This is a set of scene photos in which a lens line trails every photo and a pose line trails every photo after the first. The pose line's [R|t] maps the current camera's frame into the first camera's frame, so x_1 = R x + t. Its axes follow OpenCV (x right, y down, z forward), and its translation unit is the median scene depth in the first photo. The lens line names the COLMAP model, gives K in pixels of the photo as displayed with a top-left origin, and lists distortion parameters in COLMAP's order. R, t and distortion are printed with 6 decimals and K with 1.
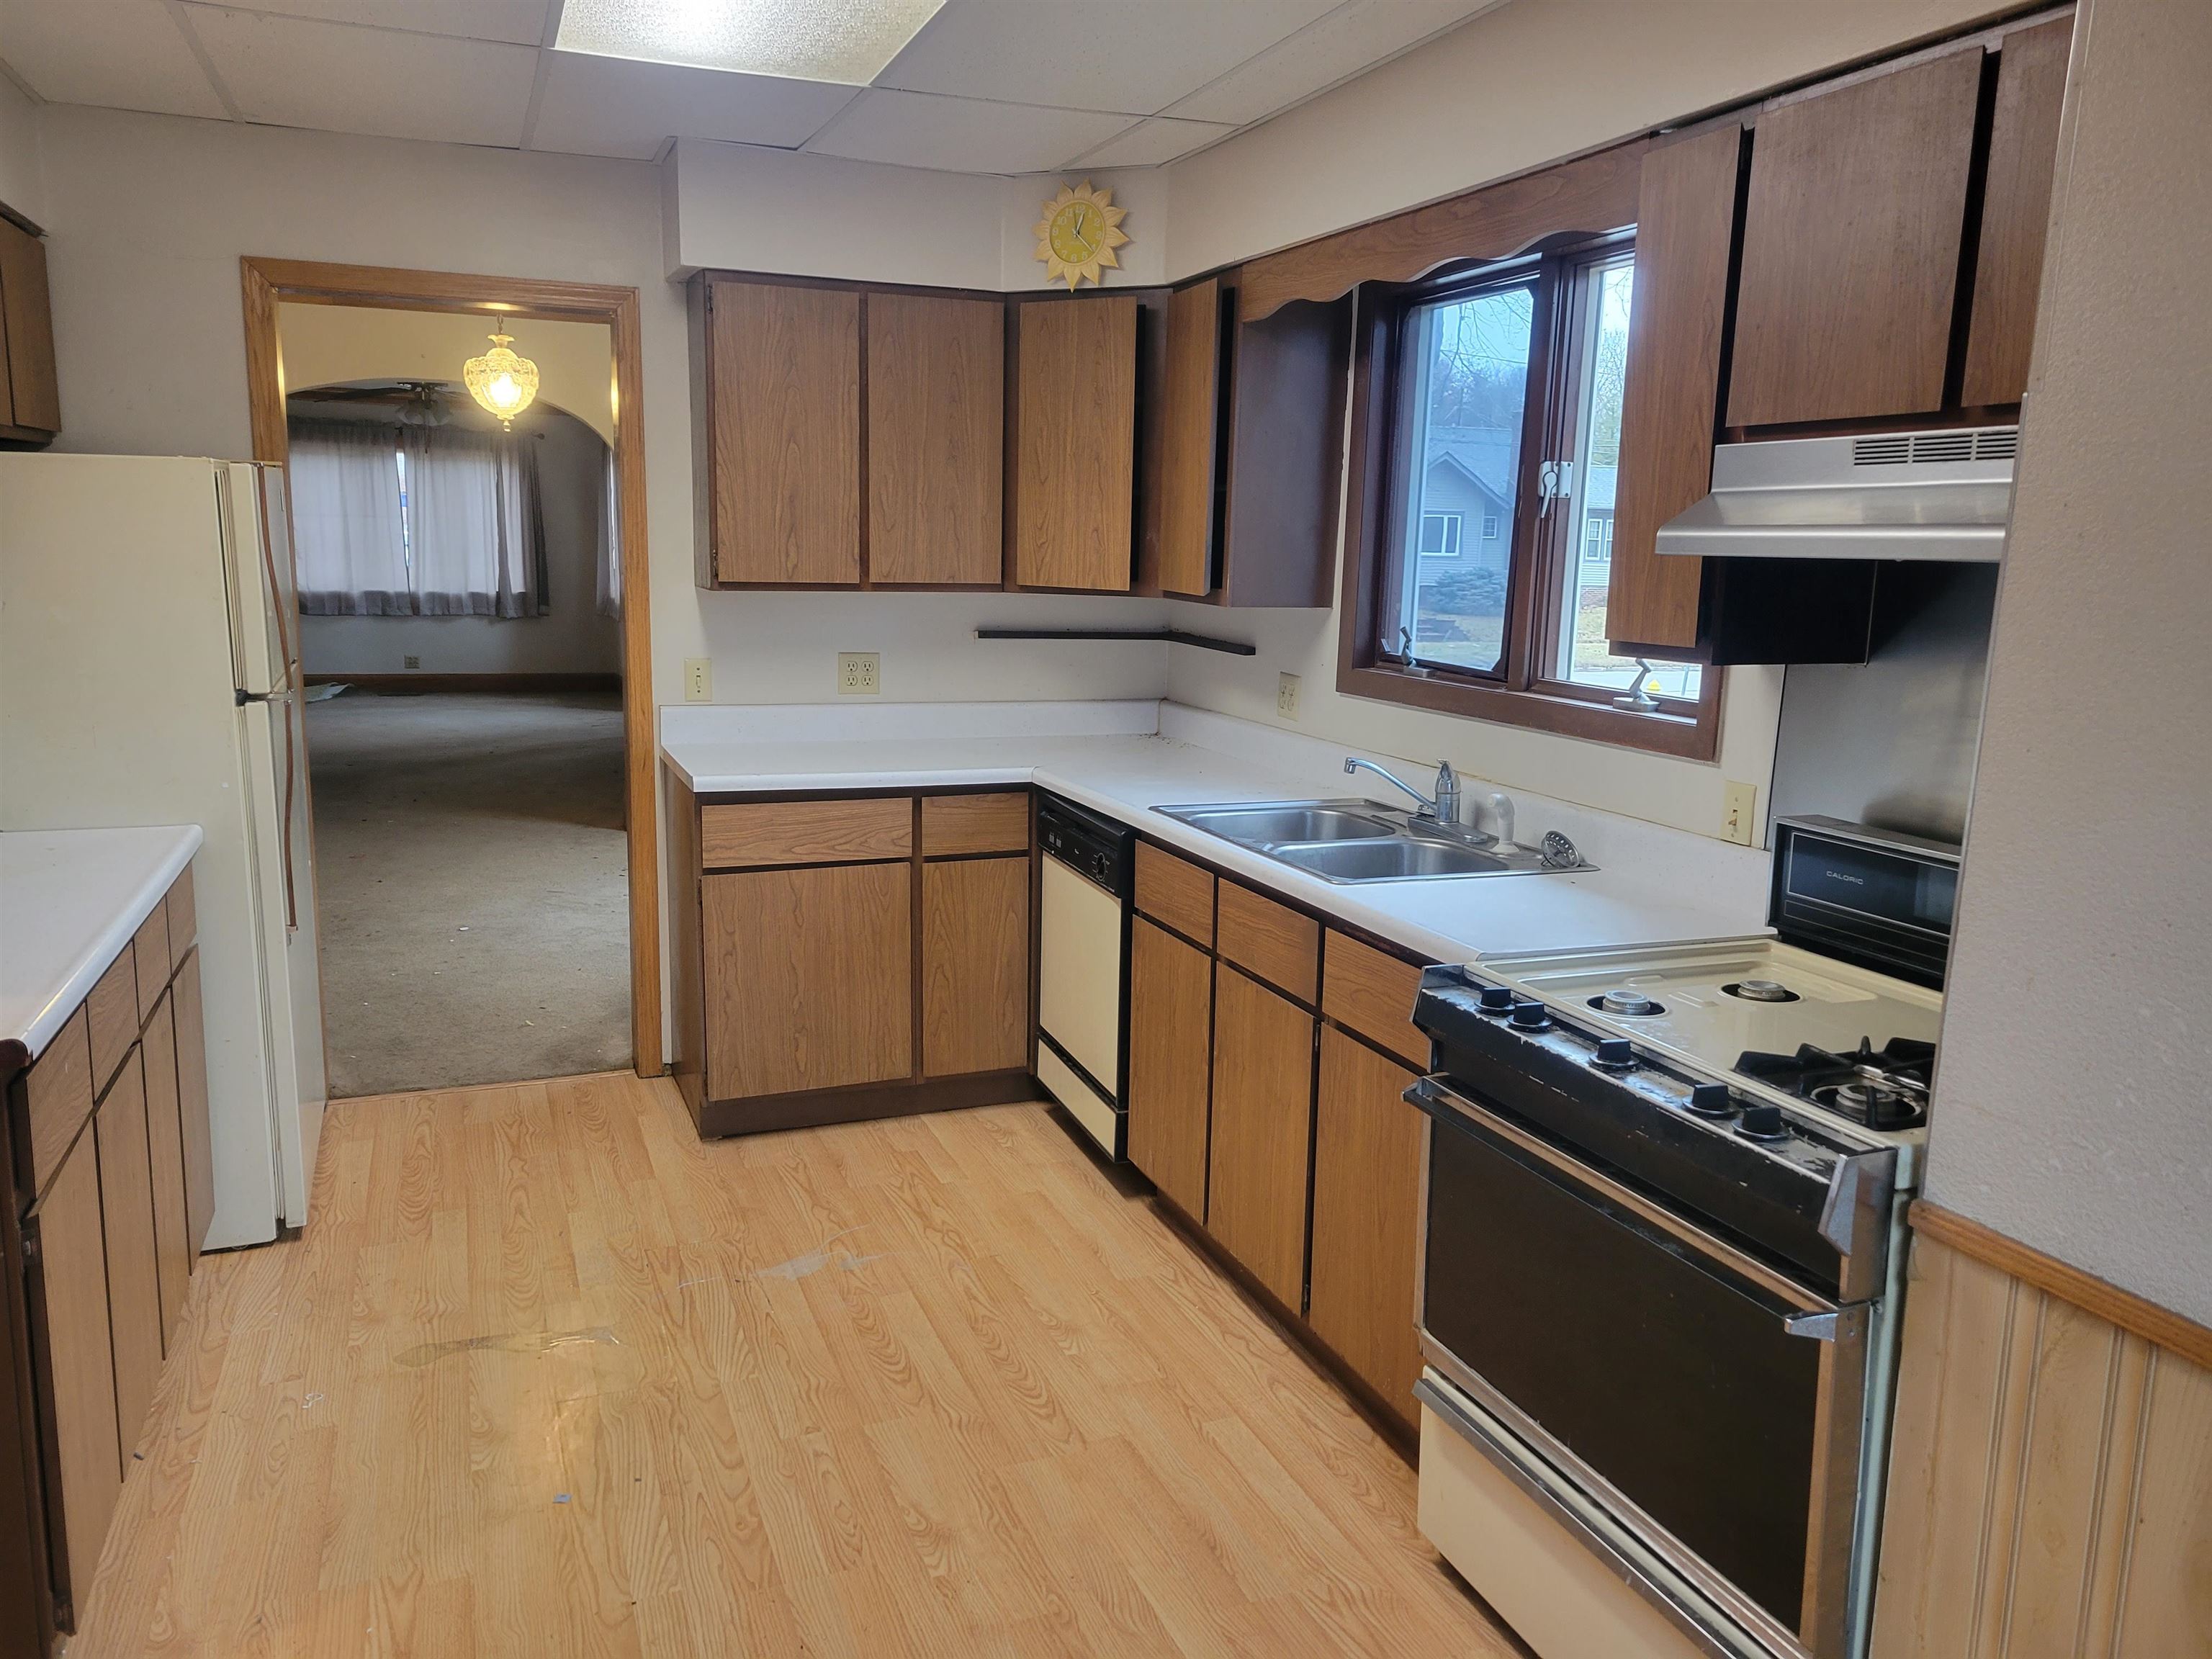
lens RADIAL K [[1638.3, 0, 1106.3], [0, 1638.3, 831.3], [0, 0, 1]] dist [0.036352, -0.013546]
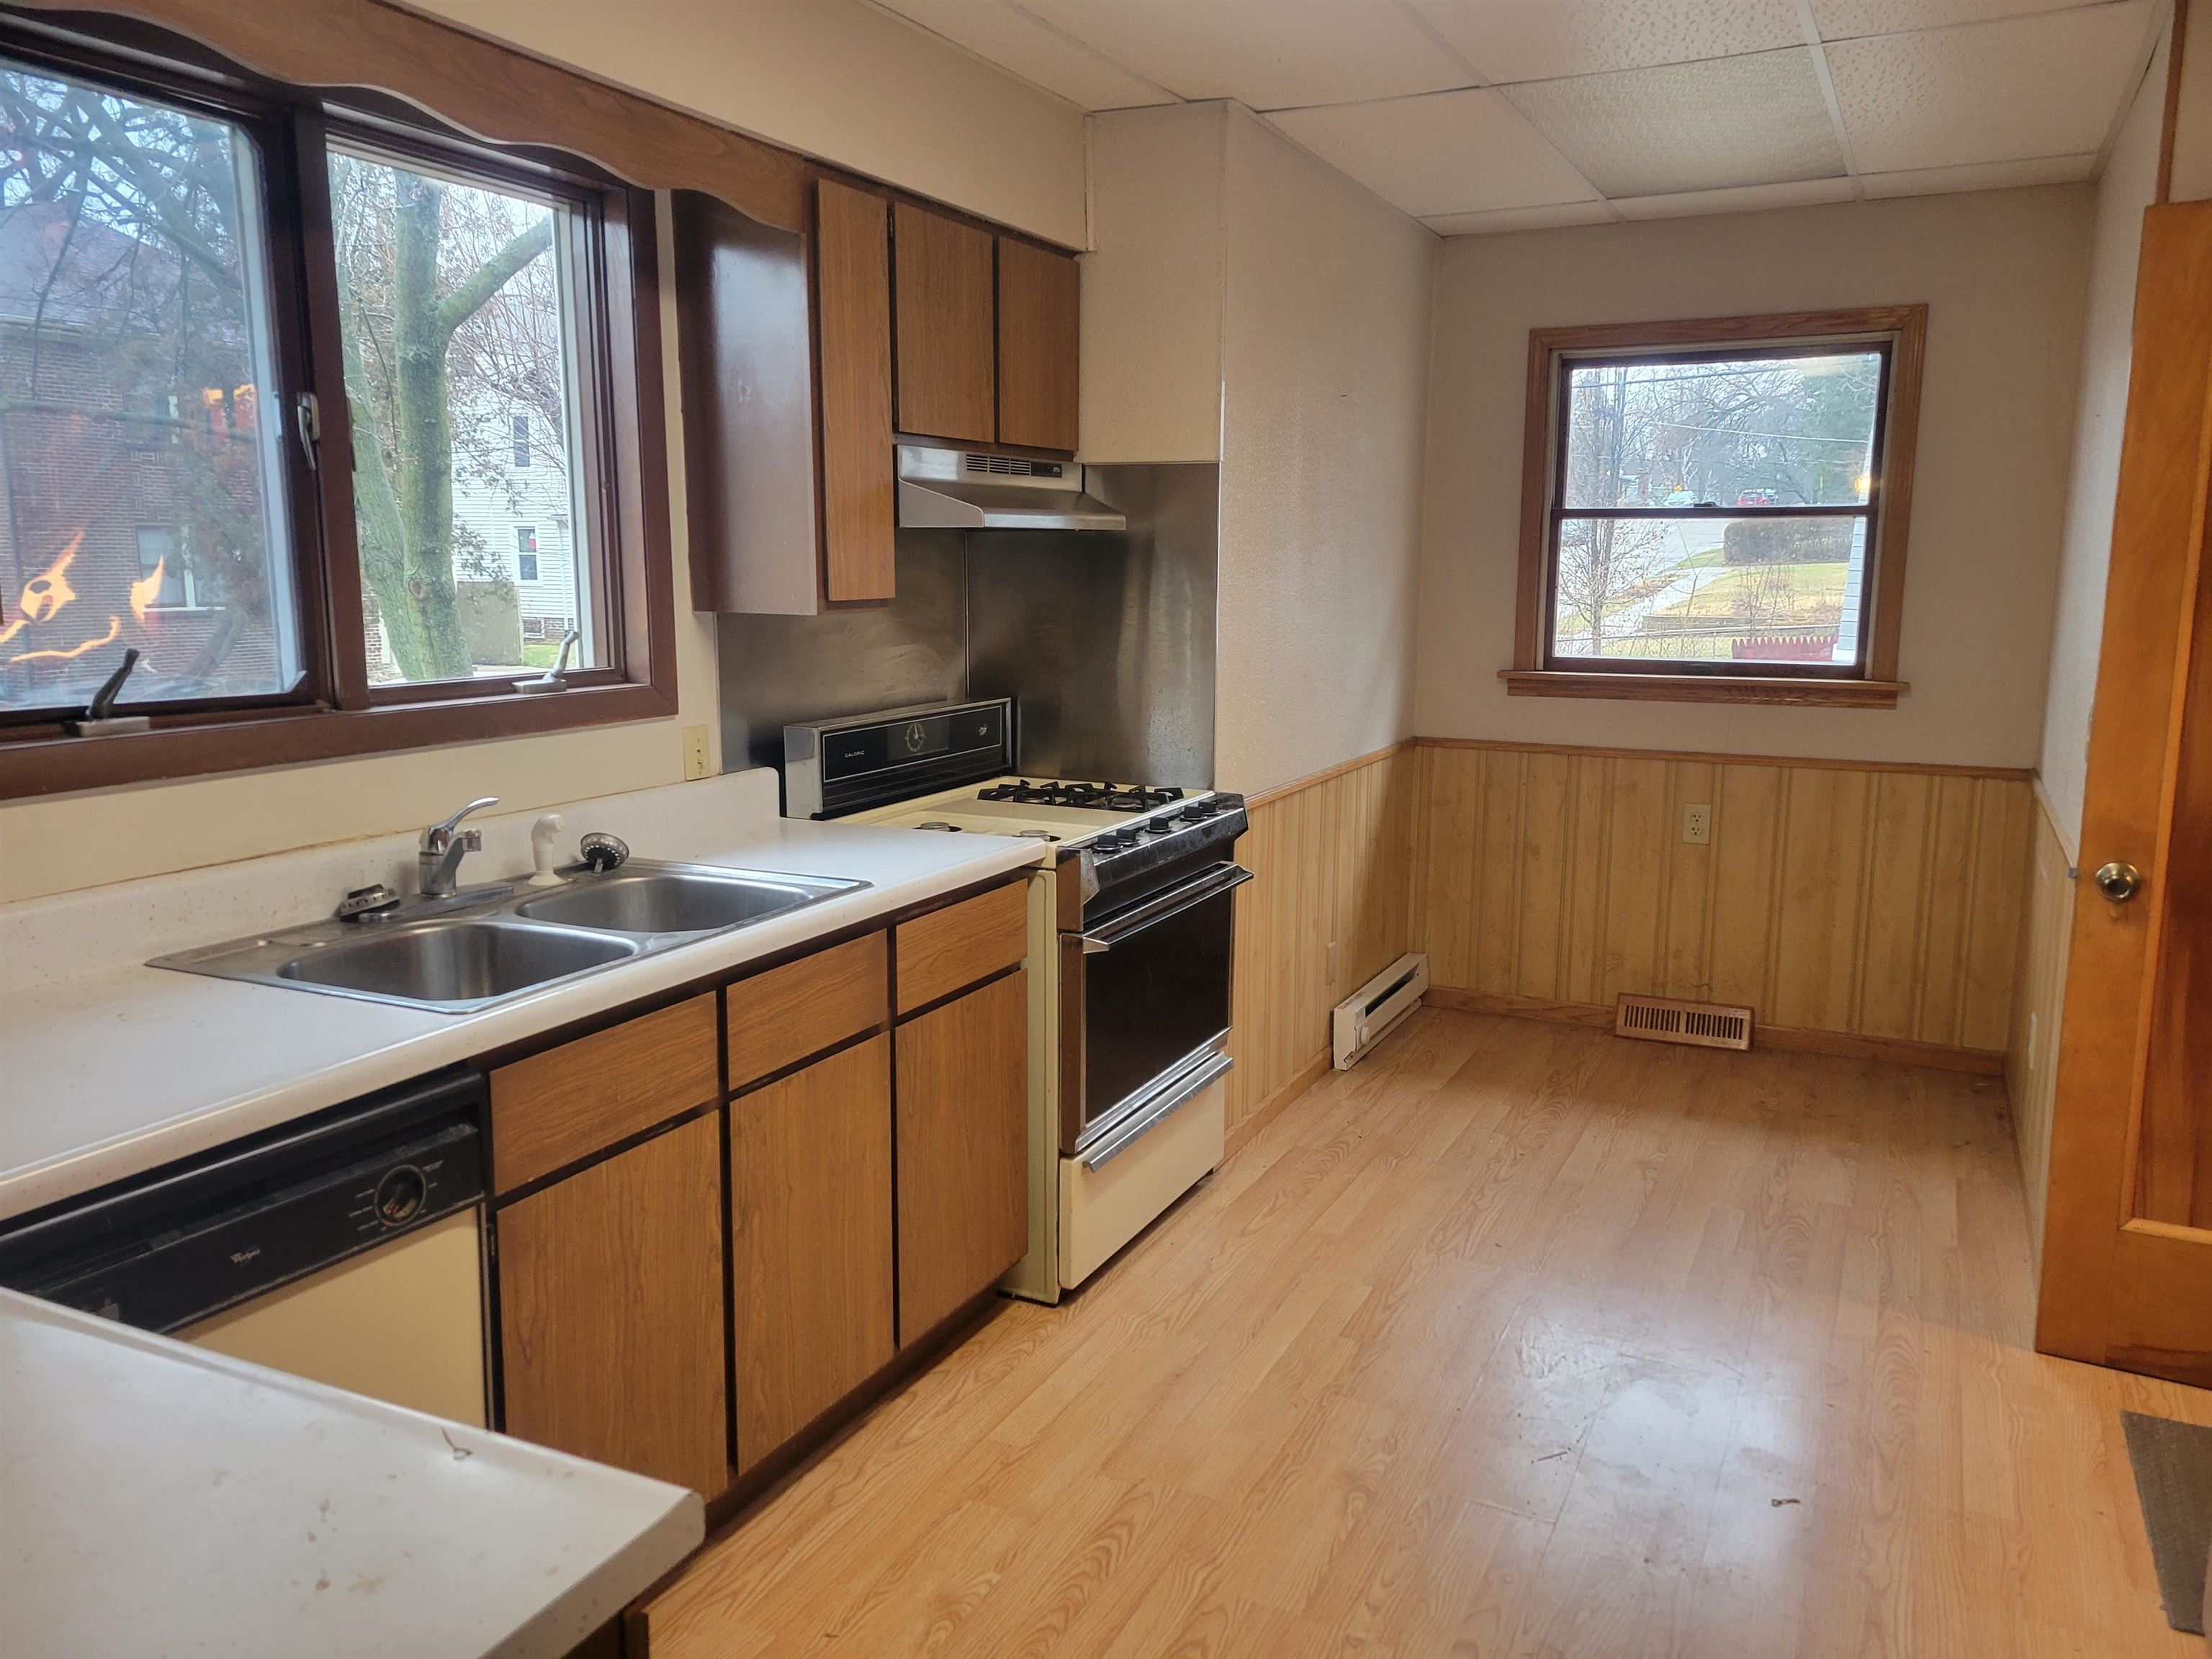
lens RADIAL K [[1638.3, 0, 1105.0], [0, 1638.3, 834.0], [0, 0, 1]] dist [0.036352, -0.013546]
pose [[-0.671527, -0.153392, 0.724929, -0.619174], [0.112377, 0.945939, 0.304256, -0.264051], [-0.732409, 0.285781, -0.617985, 1.474127]]
